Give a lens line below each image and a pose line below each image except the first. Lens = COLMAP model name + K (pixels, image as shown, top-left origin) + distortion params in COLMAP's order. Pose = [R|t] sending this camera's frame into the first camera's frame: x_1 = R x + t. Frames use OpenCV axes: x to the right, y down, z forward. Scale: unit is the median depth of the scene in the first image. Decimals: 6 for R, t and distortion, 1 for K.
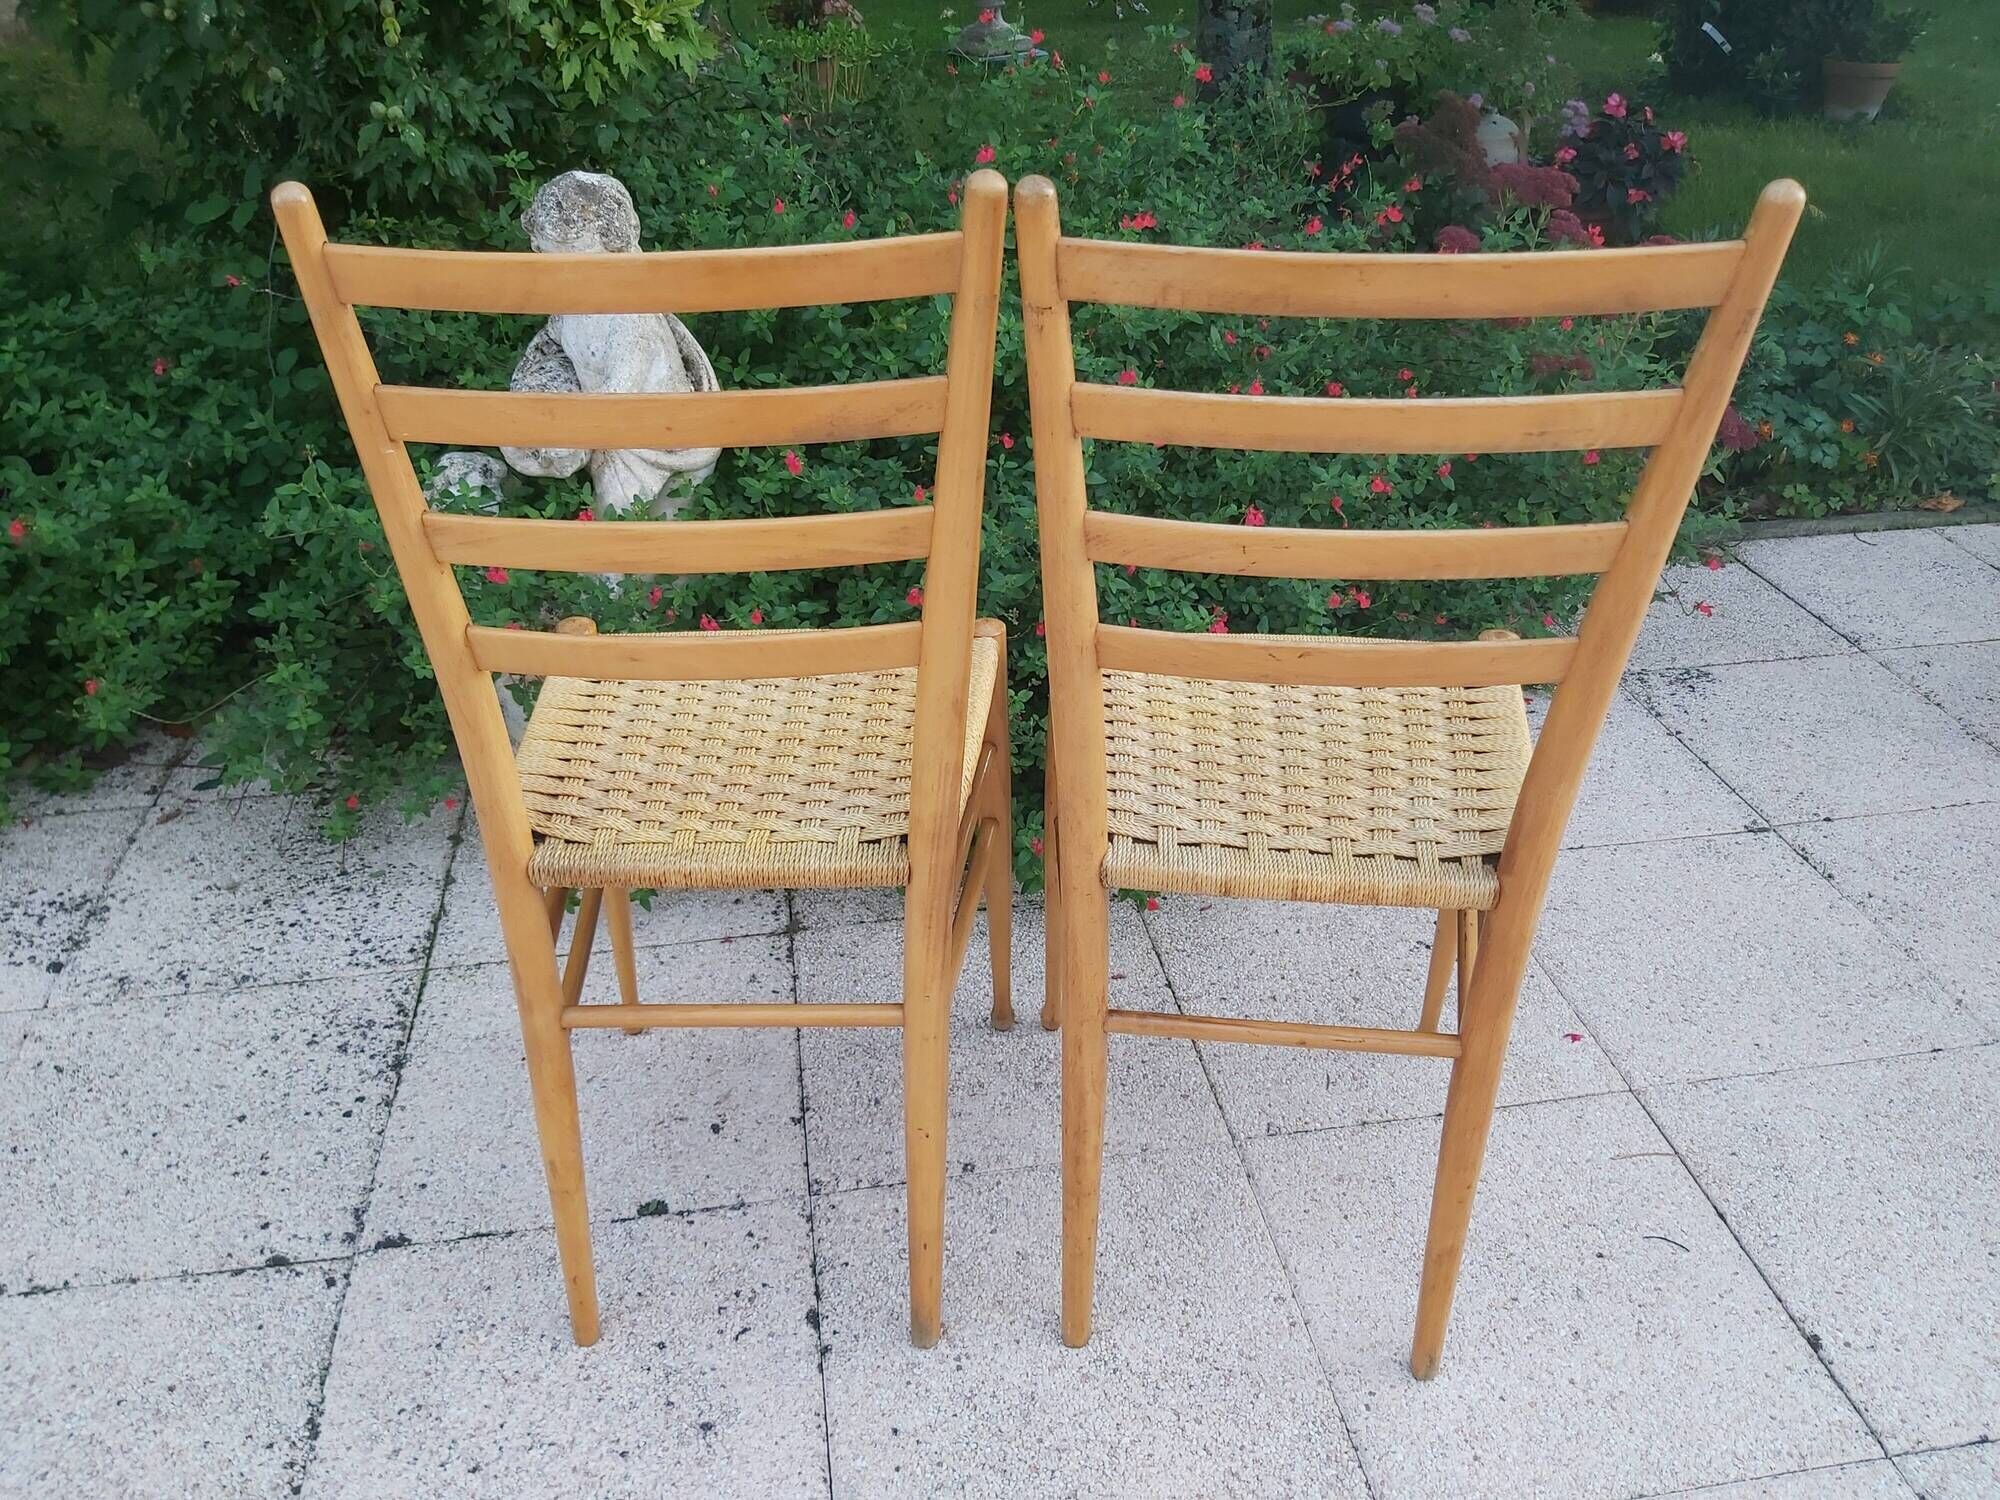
lens RADIAL K [[1555.0, 0, 982.2], [0, 1555.0, 746.5], [0, 0, 1]] dist [0.052462, -0.109876]
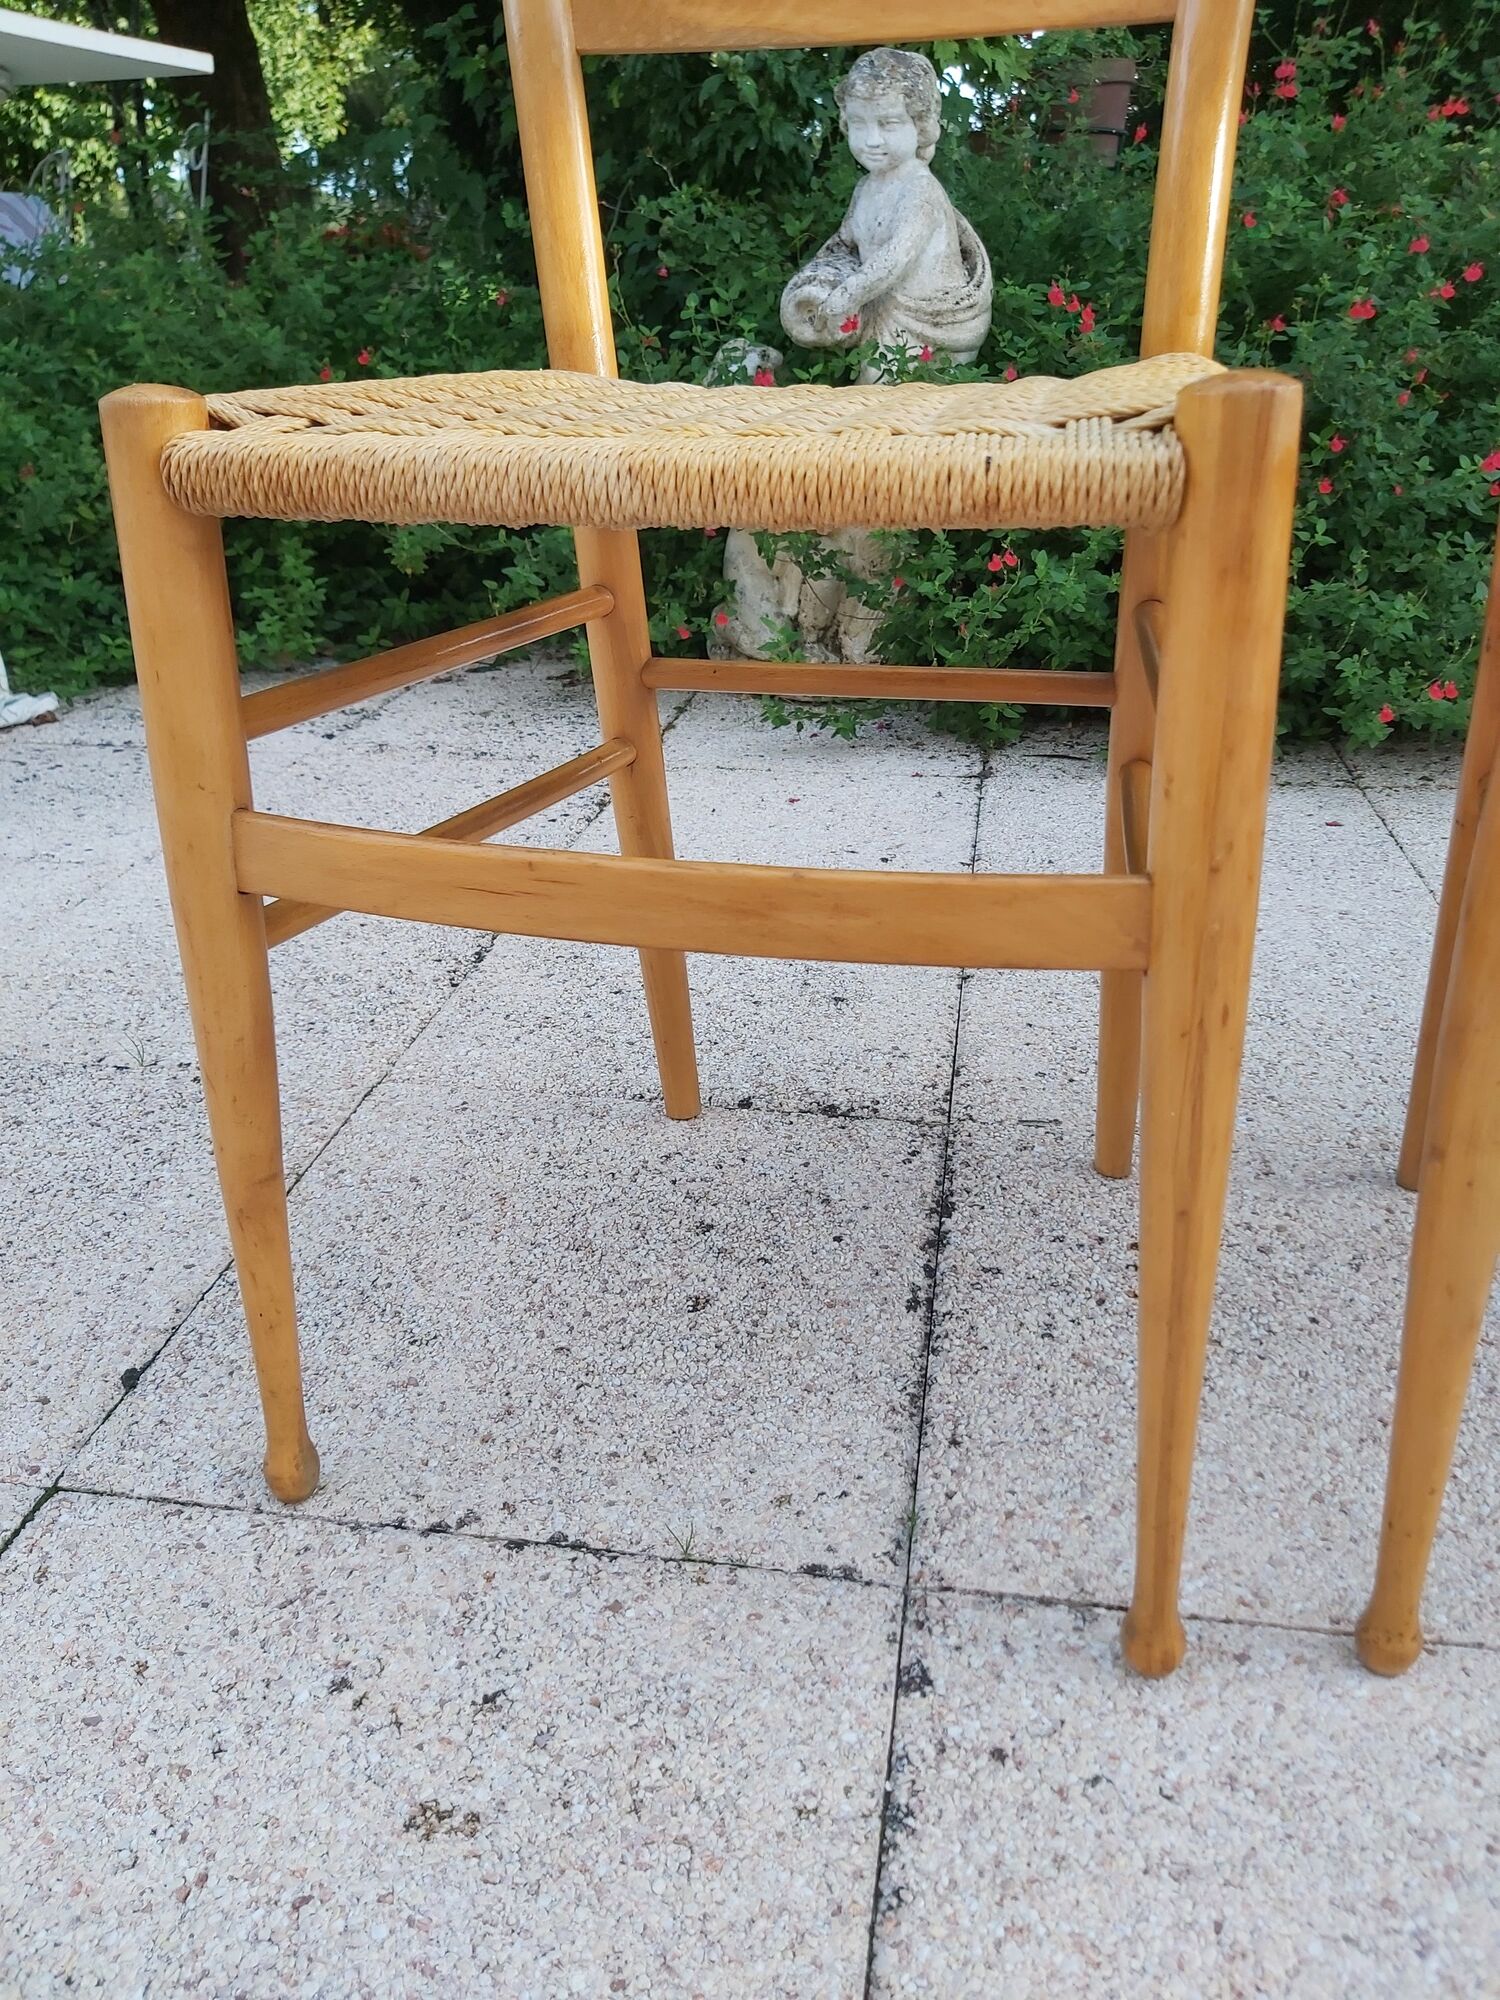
lens RADIAL K [[1563.4, 0, 750.2], [0, 1563.4, 974.3], [0, 0, 1]] dist [0.050205, -0.094684]
pose [[0.951724, 0.126927, -0.279483, 0.030794], [-0.160497, 0.981895, -0.100614, 0.370225], [0.261652, 0.140613, 0.954864, 0.027026]]
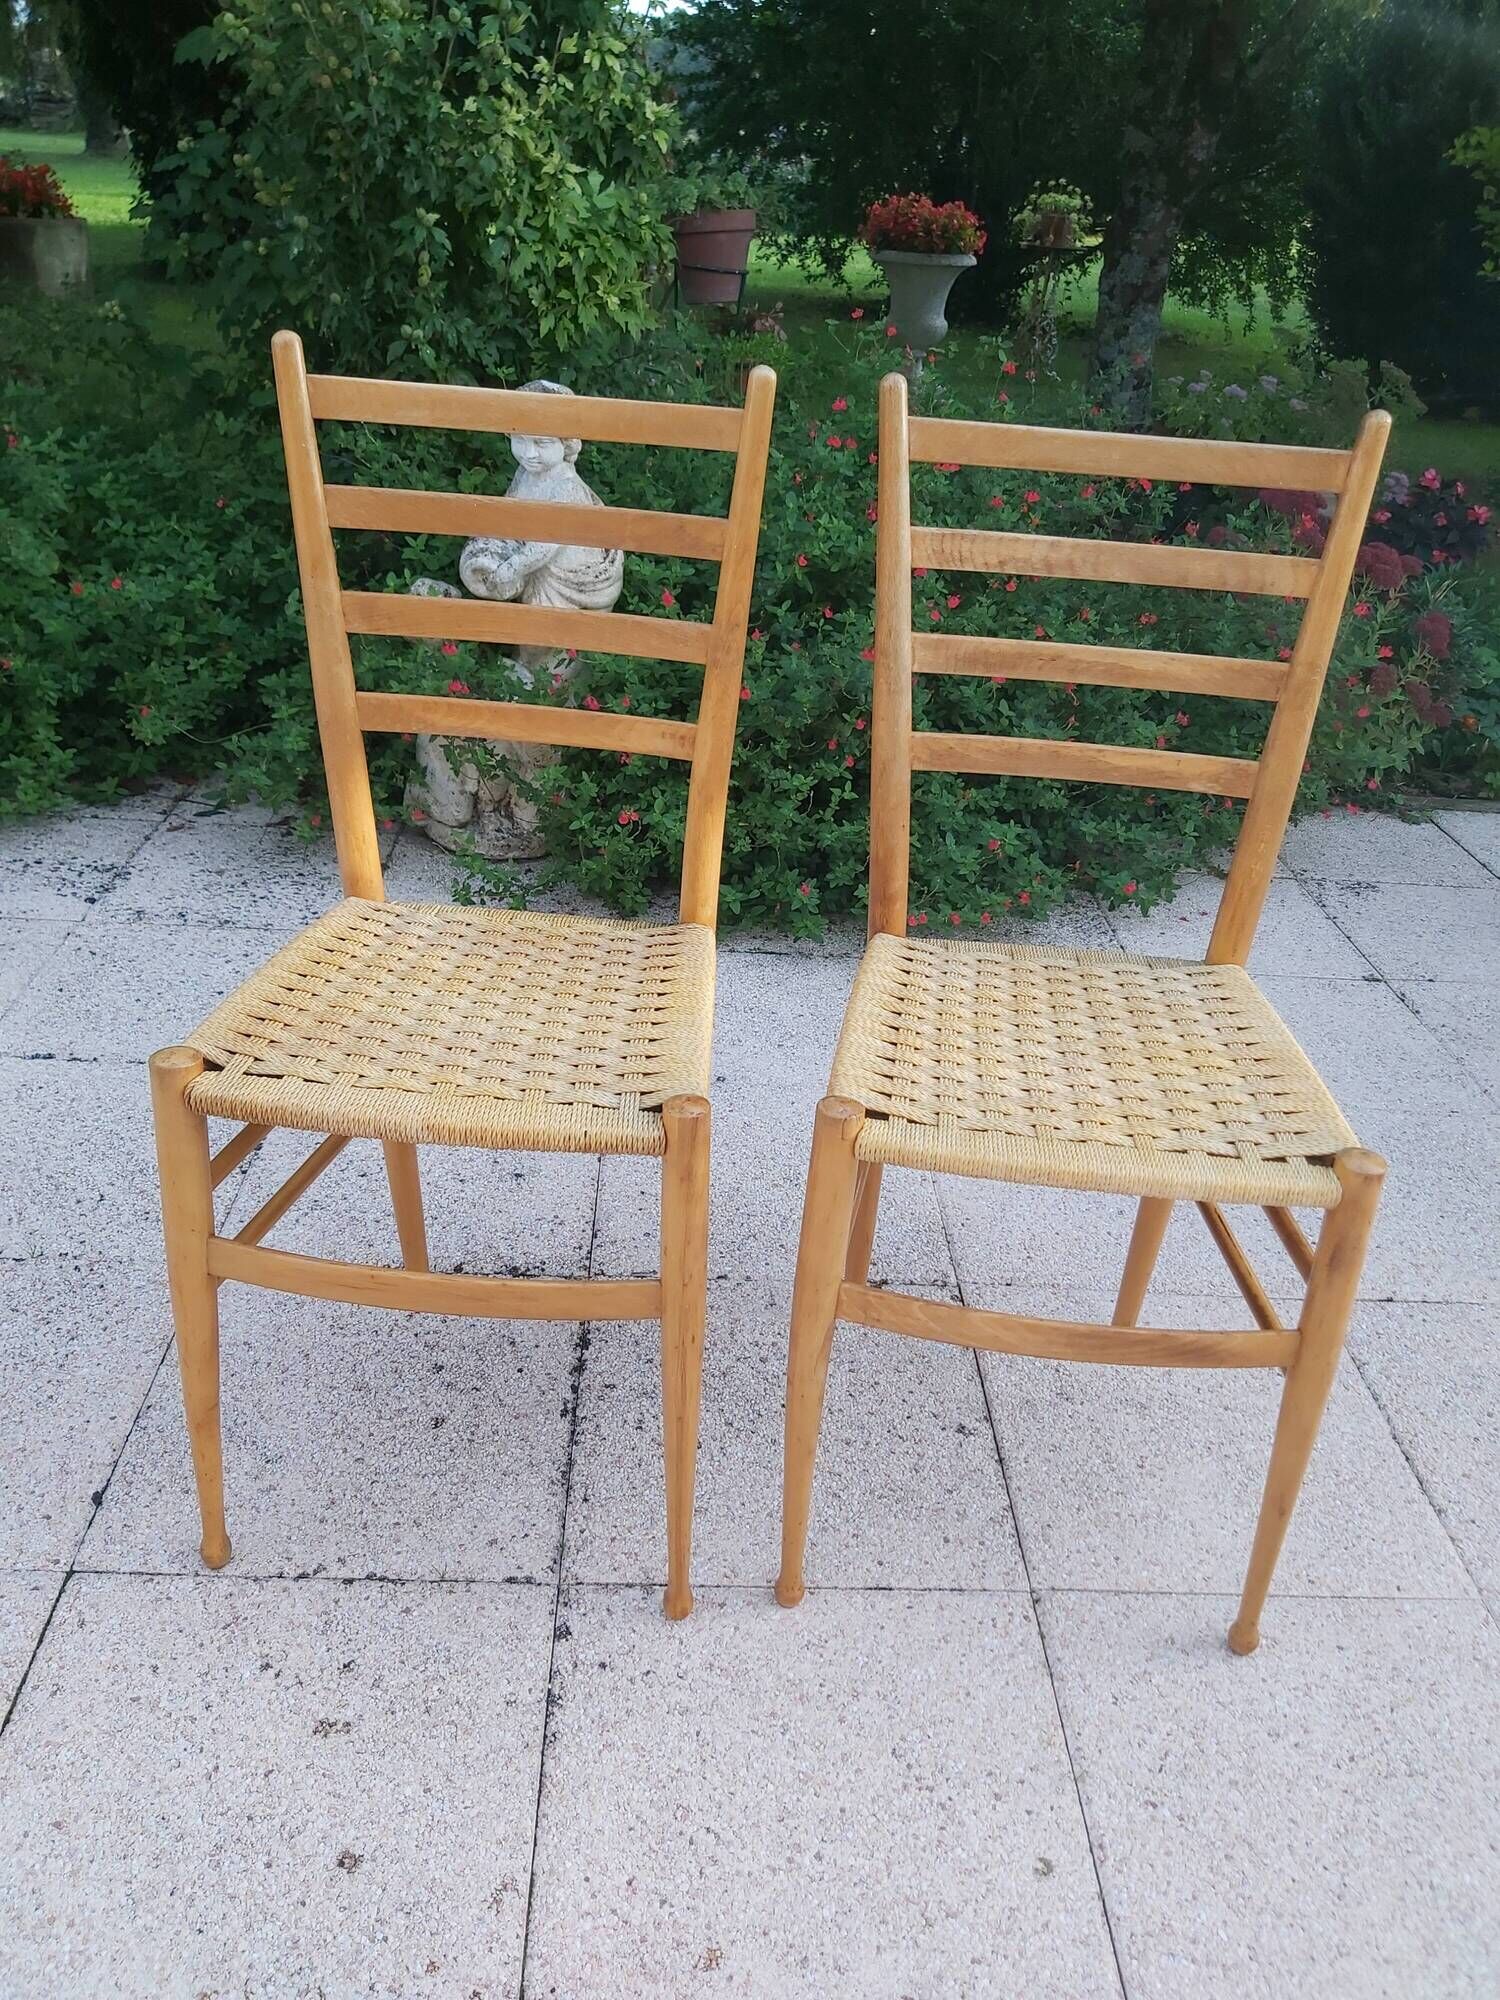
lens RADIAL K [[1555.0, 0, 748.0], [0, 1555.0, 982.9], [0, 0, 1]] dist [0.052462, -0.109876]
pose [[0.989621, 0.127280, -0.066715, 0.081274], [-0.131587, 0.989191, -0.064704, 0.224423], [0.057758, 0.072812, 0.995672, -0.334081]]
